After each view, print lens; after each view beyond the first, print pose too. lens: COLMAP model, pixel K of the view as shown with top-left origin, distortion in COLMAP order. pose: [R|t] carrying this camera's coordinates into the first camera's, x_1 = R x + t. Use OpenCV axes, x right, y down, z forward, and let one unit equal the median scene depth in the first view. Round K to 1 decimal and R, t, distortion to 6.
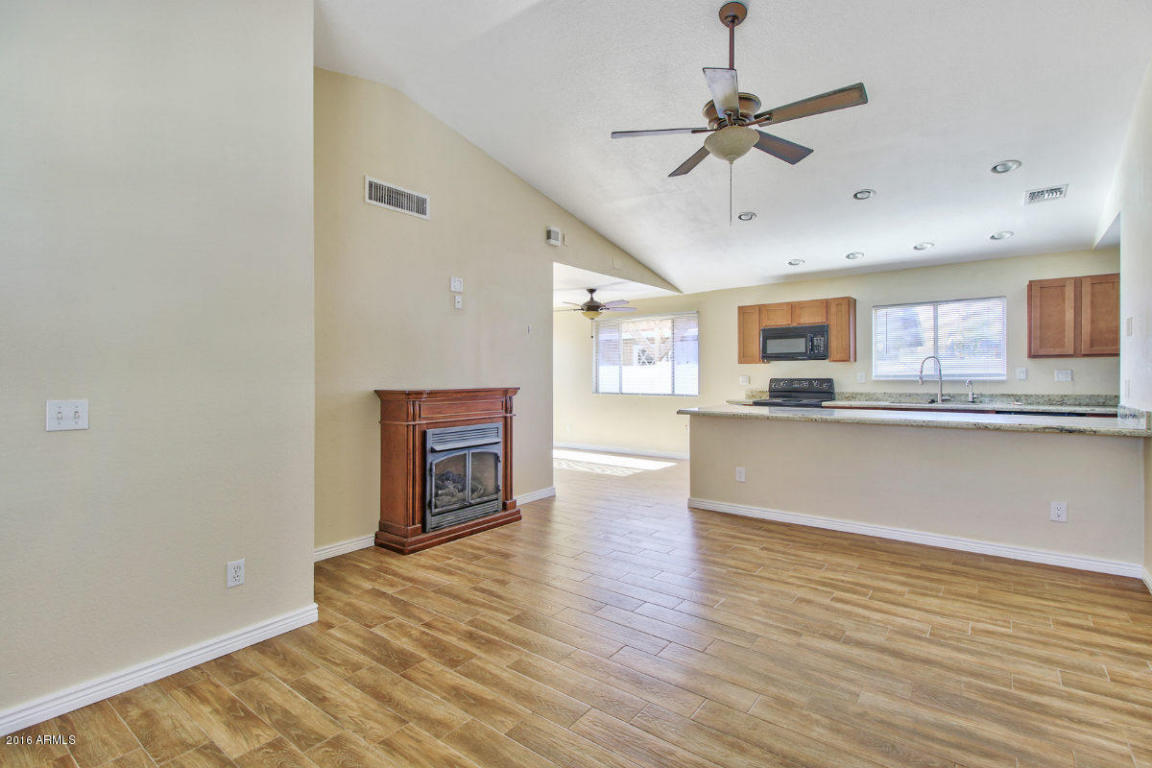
lens RADIAL K [[539.2, 0, 578.1], [0, 539.2, 374.7], [0, 0, 1]] dist [0.021184, -0.000379]
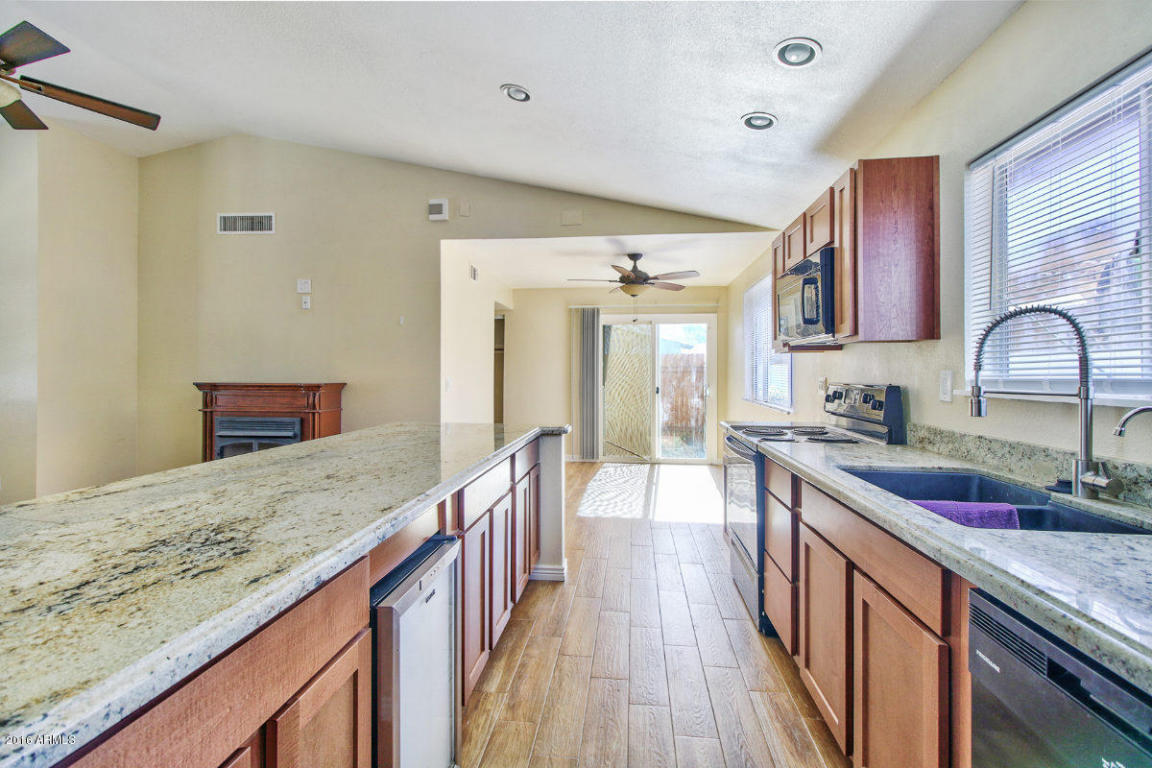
lens RADIAL K [[535.0, 0, 588.0], [0, 535.0, 377.2], [0, 0, 1]] dist [0.005338, 0.000048]
pose [[0.535840, 0.014441, -0.844196, 1.359375], [-0.004752, 0.999889, 0.014089, -0.005668], [0.844306, -0.003538, 0.535849, 1.257405]]
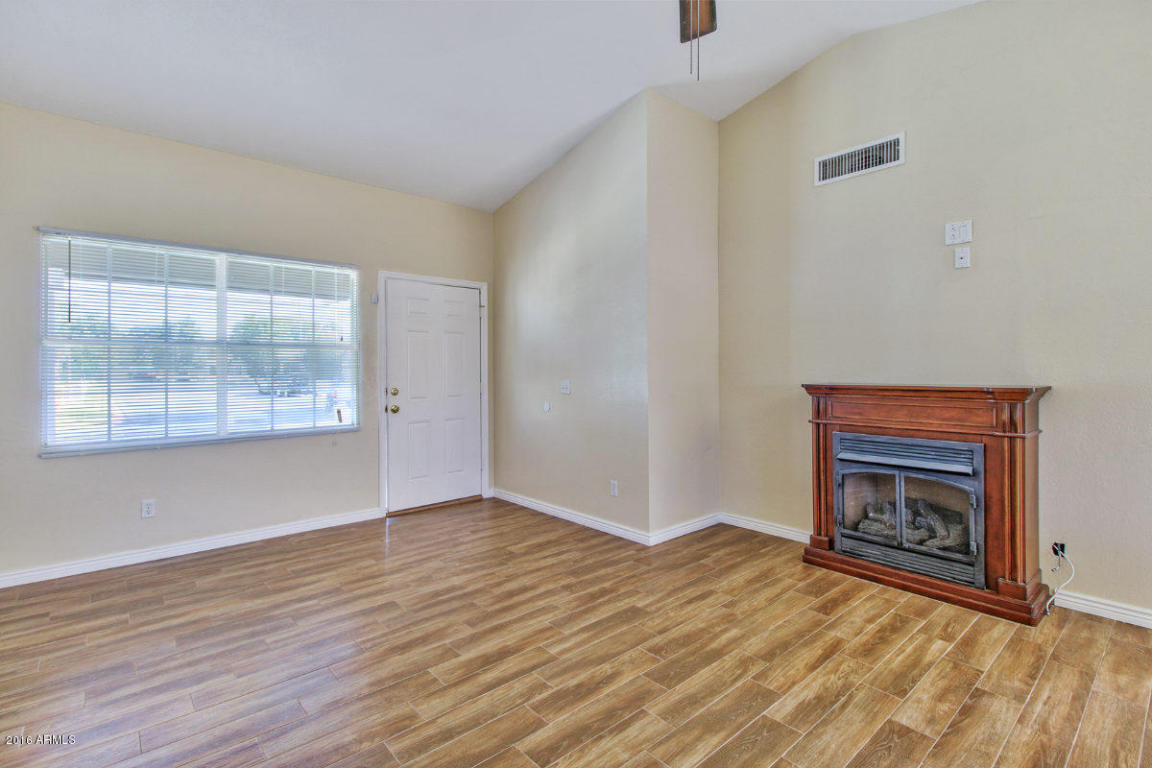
lens RADIAL K [[539.2, 0, 578.1], [0, 539.2, 374.7], [0, 0, 1]] dist [0.021184, -0.000379]
pose [[-0.197271, 0.013694, -0.980253, 0.755753], [0.010122, 0.999878, 0.011931, -0.002297], [0.980297, -0.007568, -0.197385, 0.923416]]
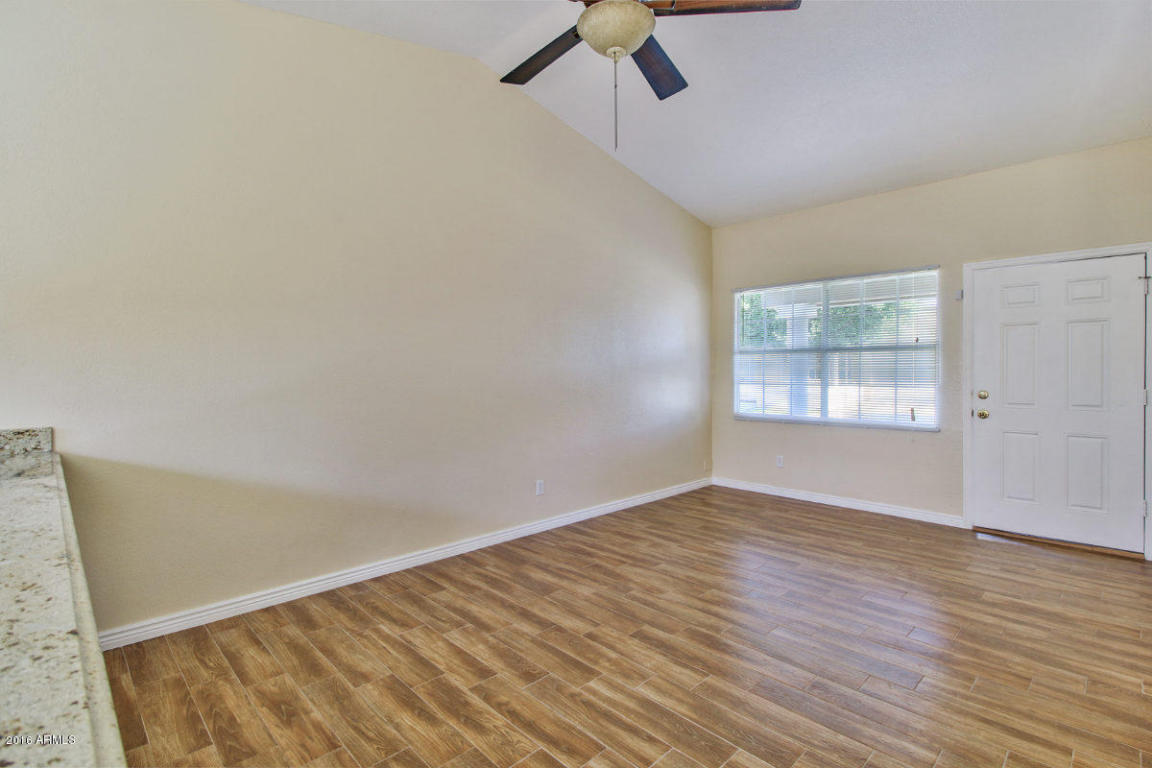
lens RADIAL K [[535.0, 0, 588.0], [0, 535.0, 377.2], [0, 0, 1]] dist [0.005338, 0.000048]
pose [[-0.991529, 0.004843, 0.129797, 0.216250], [0.005870, 0.999954, 0.007525, -0.001988], [-0.129755, 0.008223, -0.991512, 1.555649]]
